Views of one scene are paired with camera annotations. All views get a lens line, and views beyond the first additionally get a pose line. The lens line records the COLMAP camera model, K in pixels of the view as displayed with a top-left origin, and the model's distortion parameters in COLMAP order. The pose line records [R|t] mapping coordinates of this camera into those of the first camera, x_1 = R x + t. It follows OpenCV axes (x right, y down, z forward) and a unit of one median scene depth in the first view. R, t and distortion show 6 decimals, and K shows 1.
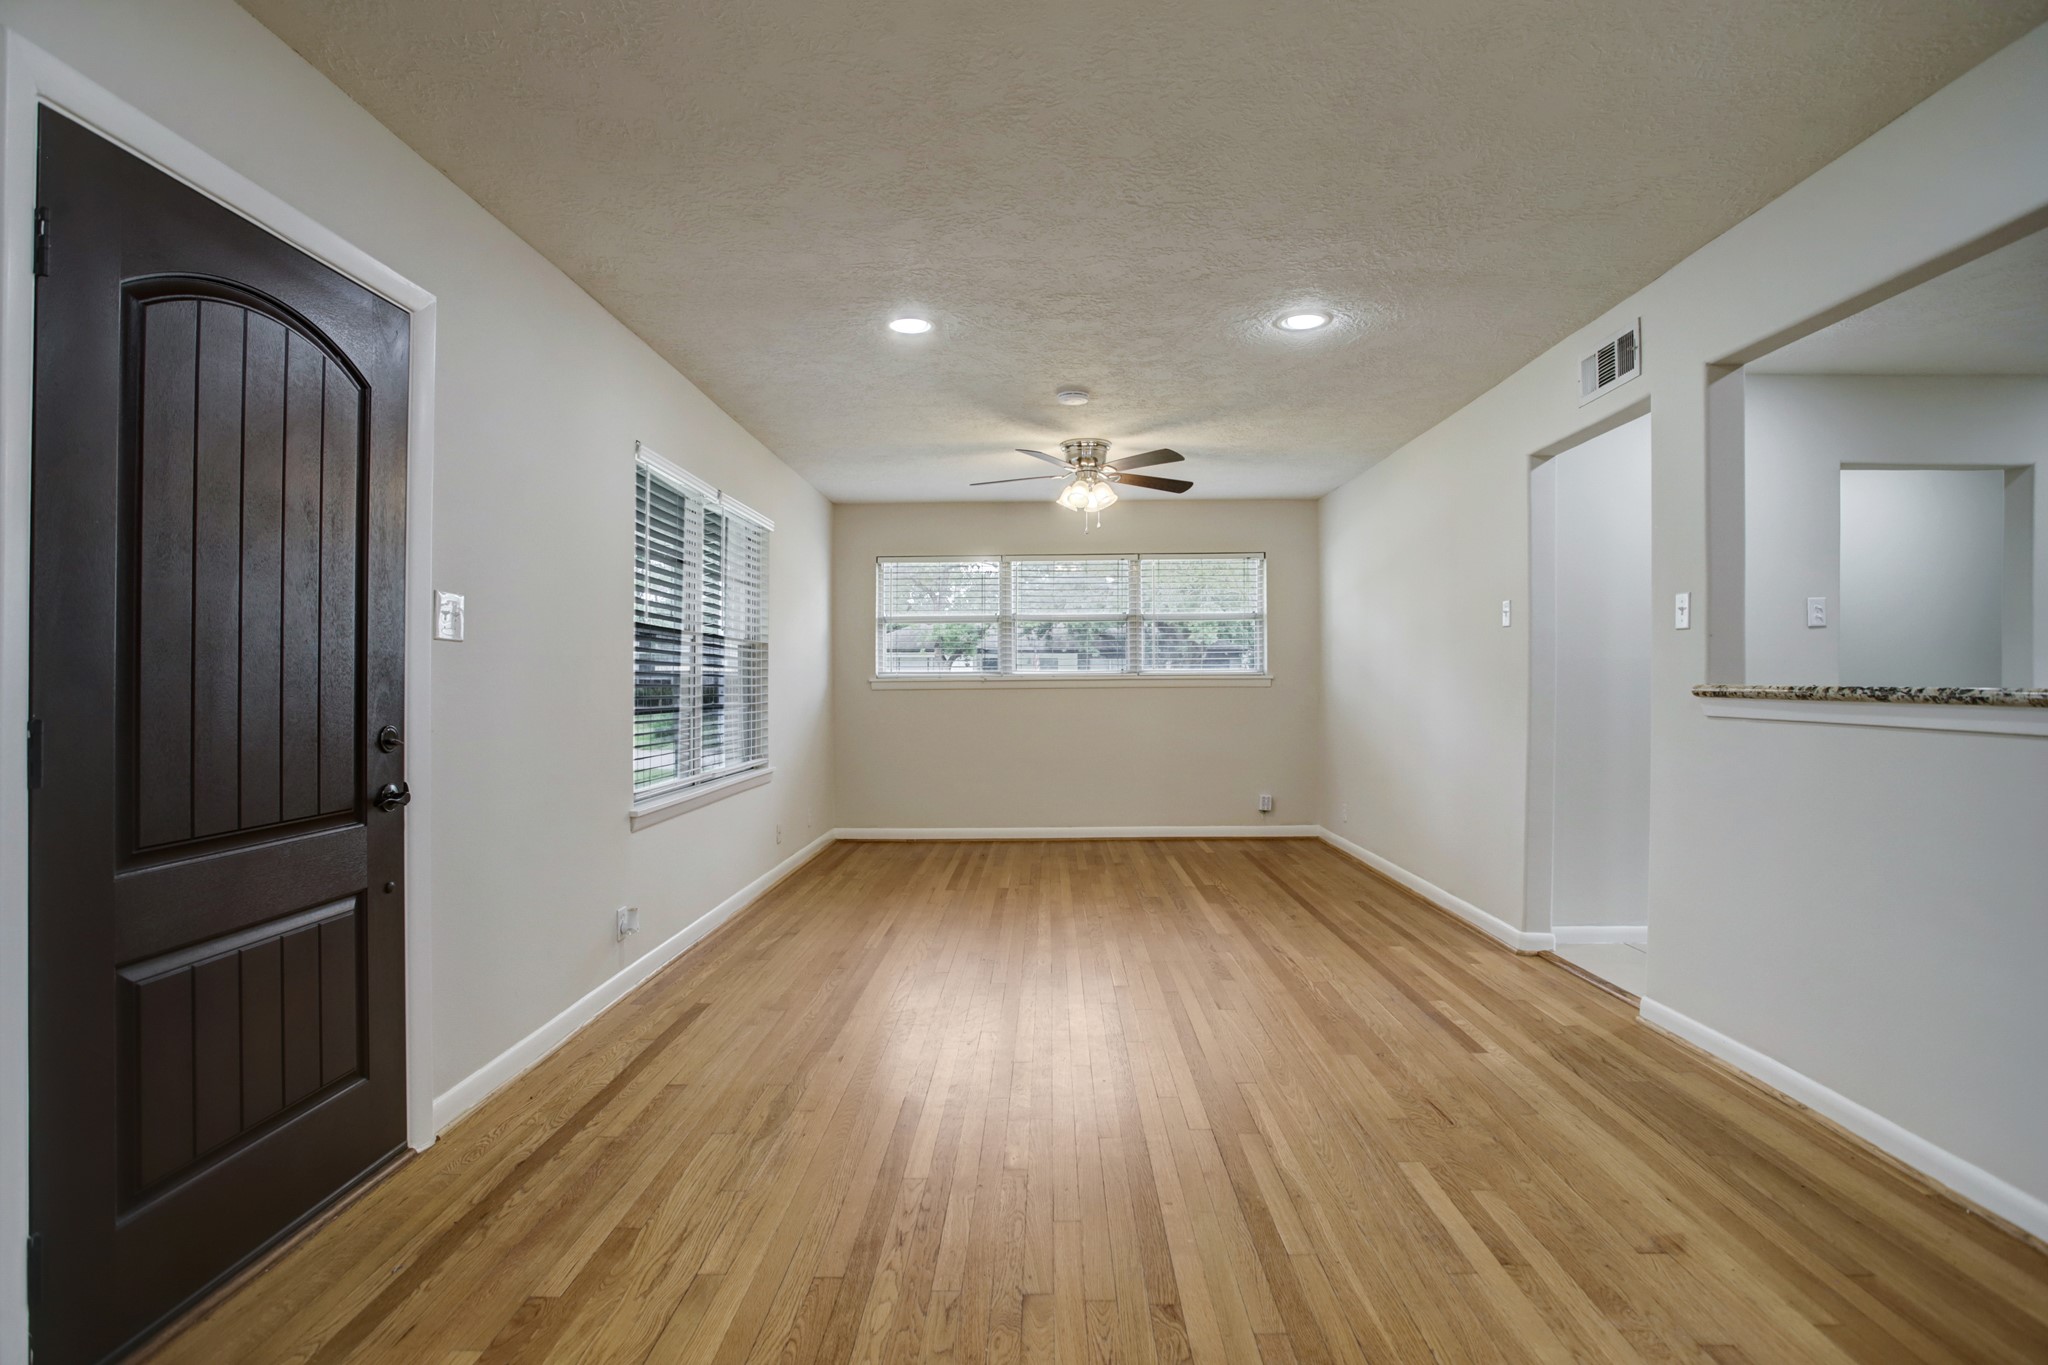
lens RADIAL K [[1029.6, 0, 1024.0], [0, 1029.6, 682.5], [0, 0, 1]] dist [-0.060744, 0.050439]
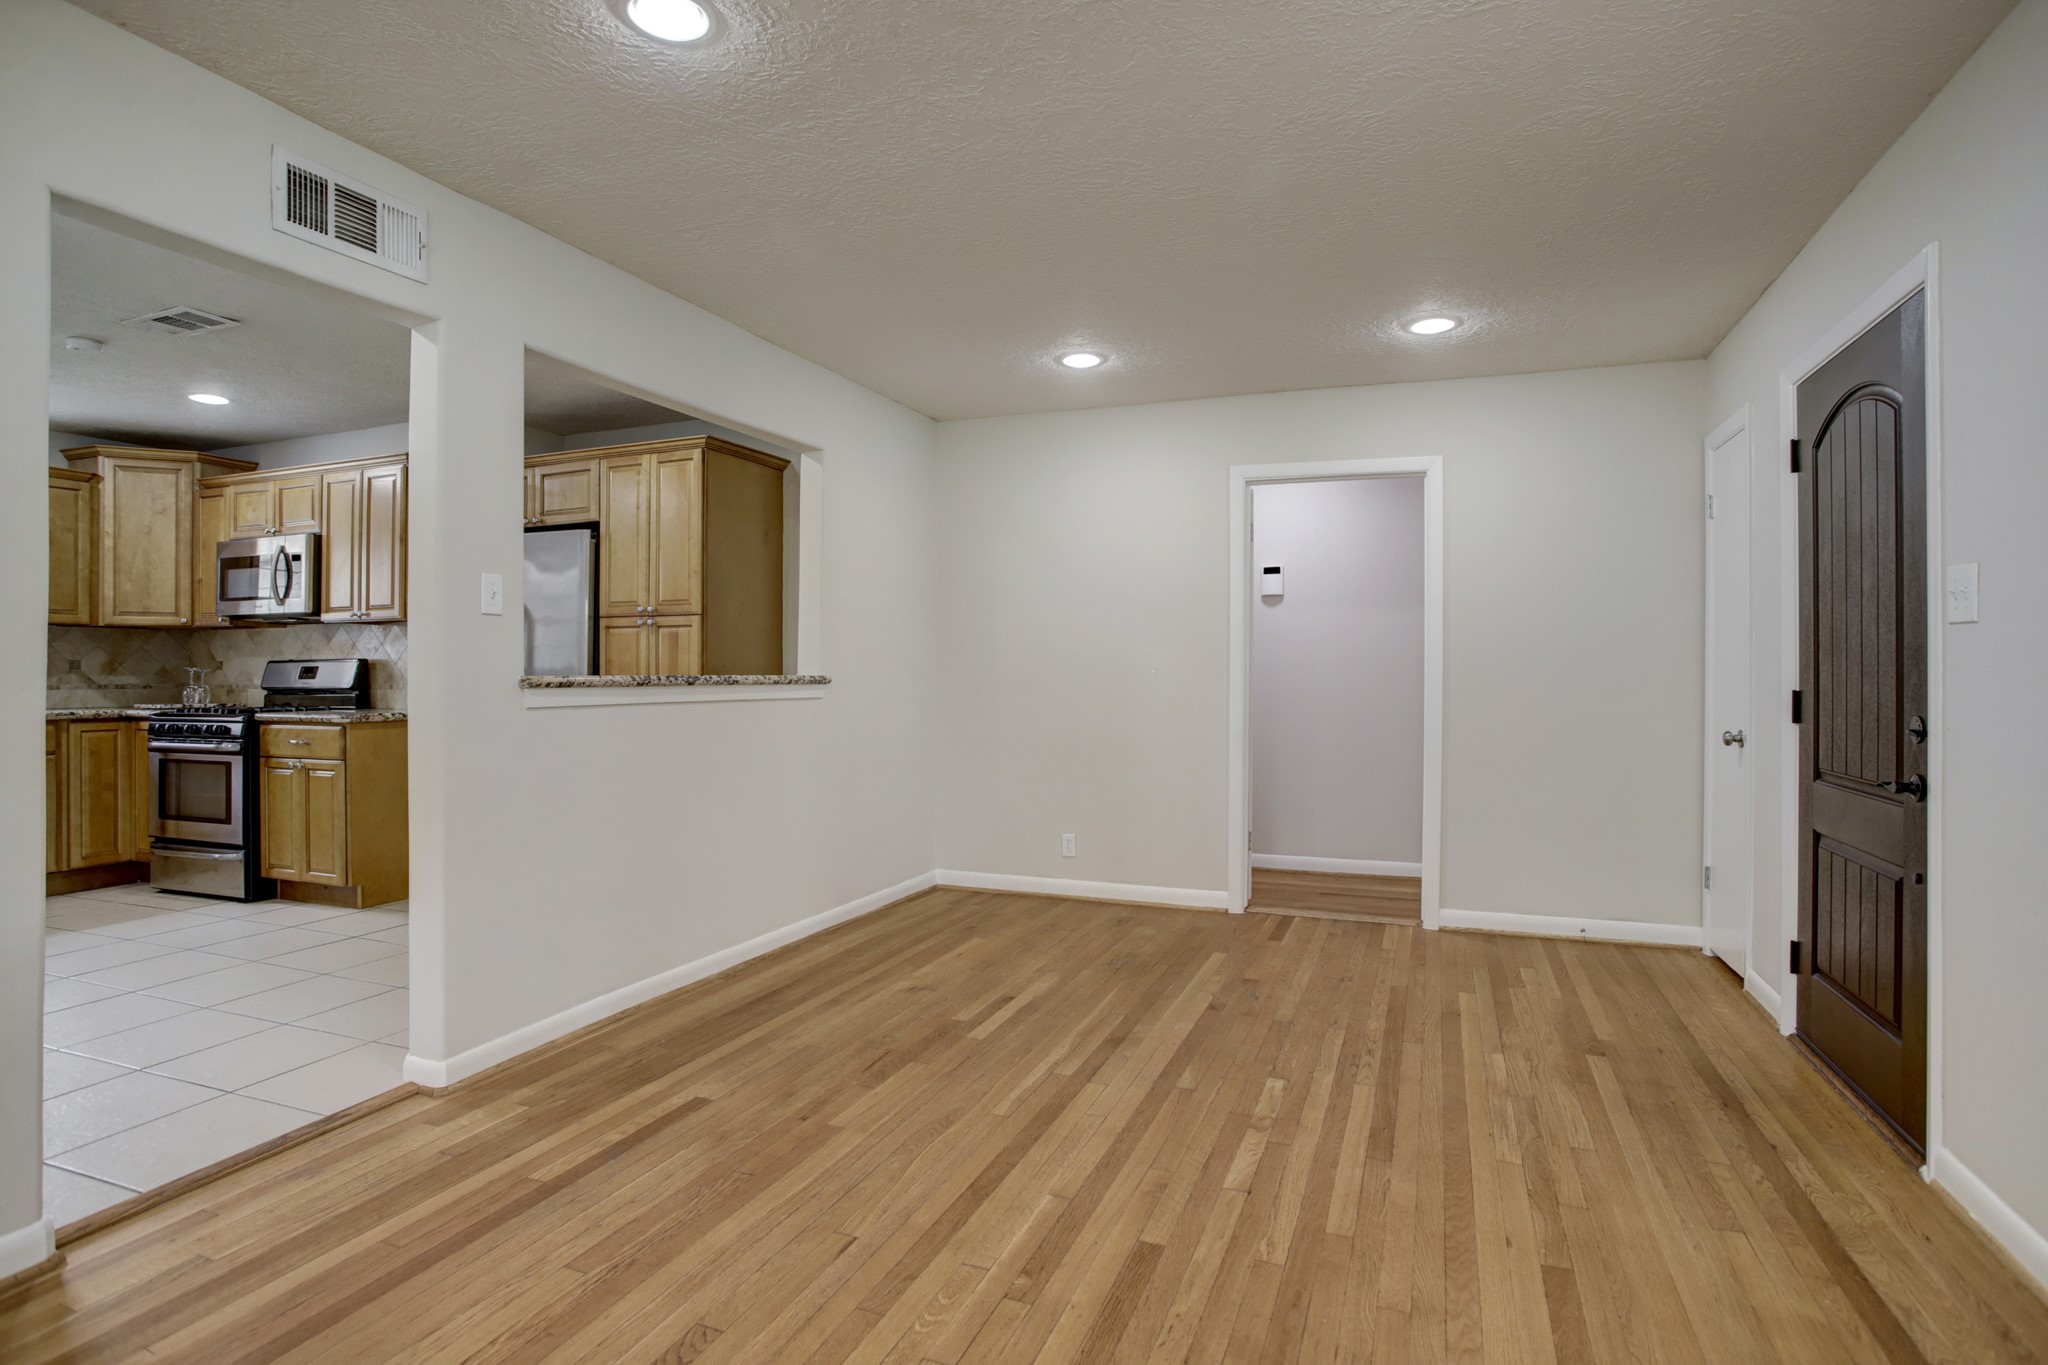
lens RADIAL K [[1072.0, 0, 1012.8], [0, 1072.0, 669.6], [0, 0, 1]] dist [-0.034536, 0.000622]
pose [[-0.937213, 0.002293, 0.348750, -0.136625], [0.001128, 0.999993, -0.003541, 0.000426], [-0.348756, -0.002925, -0.937209, 2.049396]]
